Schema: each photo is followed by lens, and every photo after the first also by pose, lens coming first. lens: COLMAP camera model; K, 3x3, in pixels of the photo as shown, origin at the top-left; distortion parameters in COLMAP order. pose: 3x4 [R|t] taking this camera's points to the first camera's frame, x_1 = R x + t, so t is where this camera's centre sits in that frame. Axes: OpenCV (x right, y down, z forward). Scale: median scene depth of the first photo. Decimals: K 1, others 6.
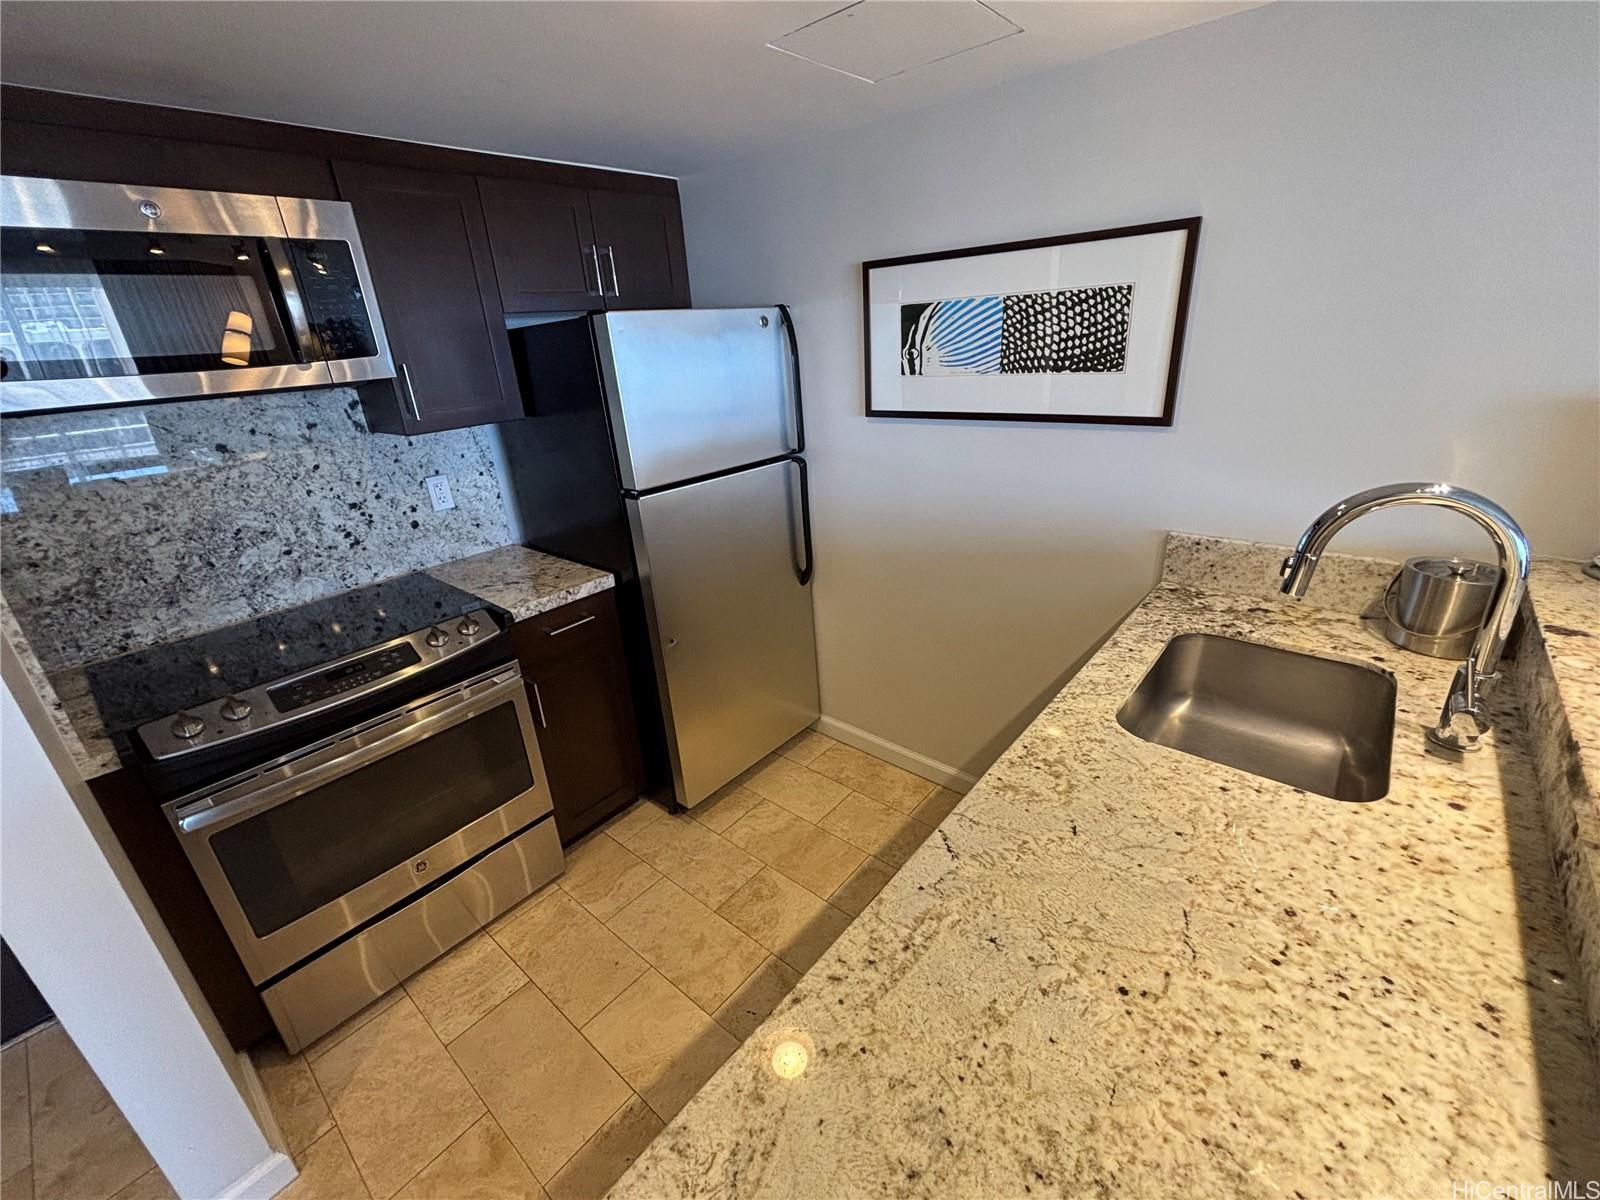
lens RADIAL K [[658.2, 0, 791.7], [0, 658.2, 606.0], [0, 0, 1]] dist [0.006047, -0.001753]
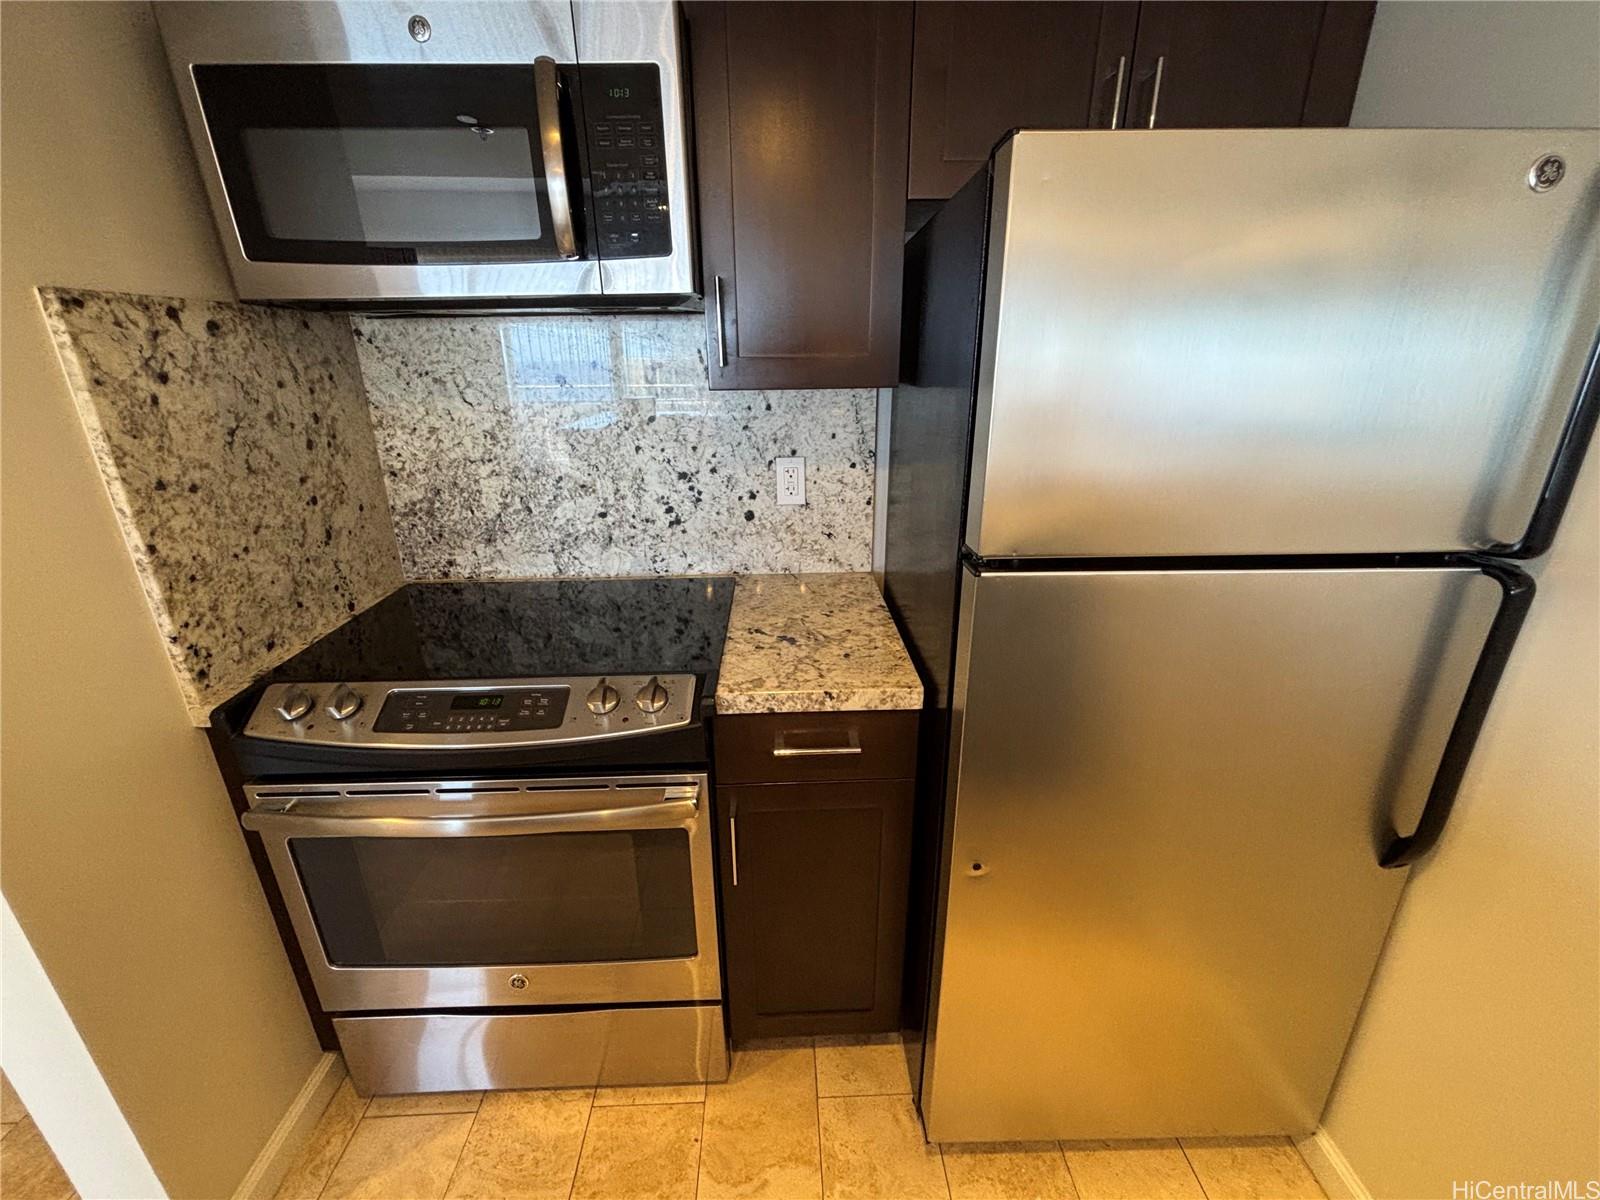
lens RADIAL K [[658.2, 0, 799.3], [0, 658.2, 599.1], [0, 0, 1]] dist [0.006047, -0.001753]
pose [[0.682272, 0.307645, -0.663219, -0.012797], [-0.315027, 0.942327, 0.113036, -0.155715], [0.659745, 0.131811, 0.739840, 0.573863]]
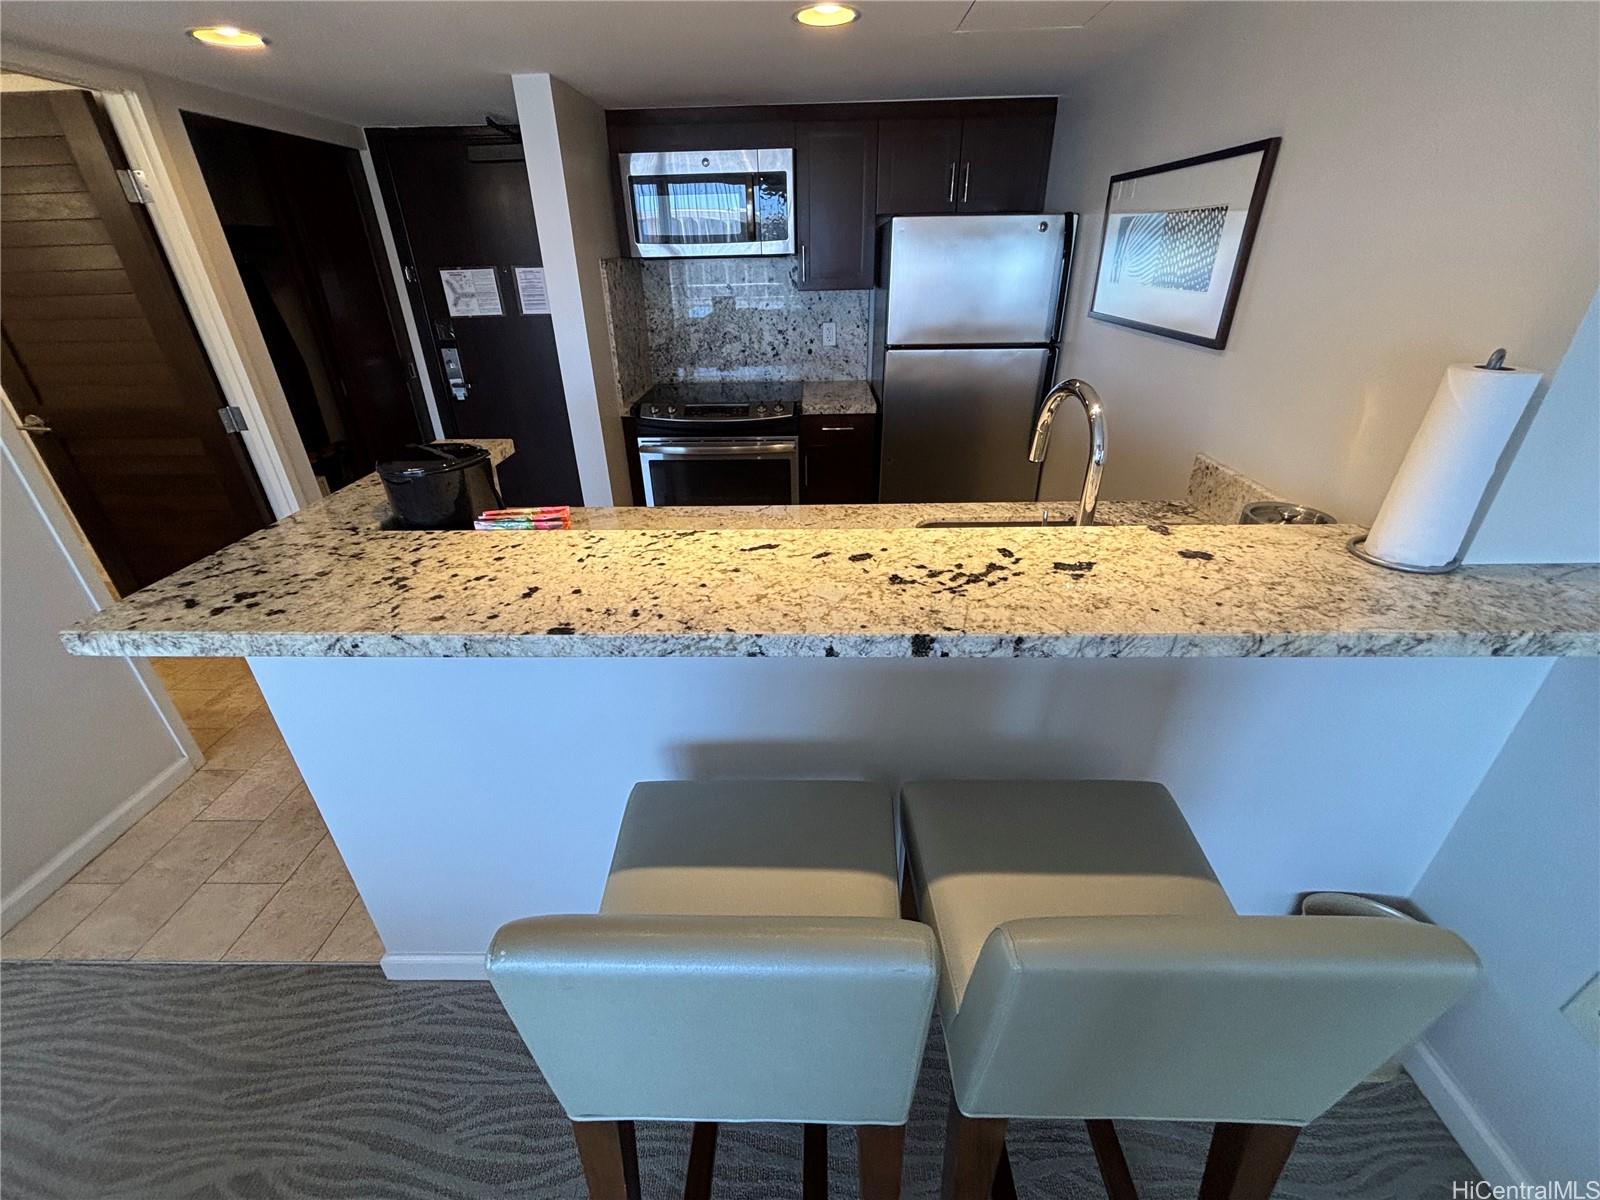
lens RADIAL K [[658.2, 0, 795.1], [0, 658.2, 600.0], [0, 0, 1]] dist [0.006047, -0.001753]
pose [[0.639930, 0.409062, -0.650506, 0.809020], [-0.319016, 0.911561, 0.259395, 0.028902], [0.699084, 0.041527, 0.713833, -0.175193]]
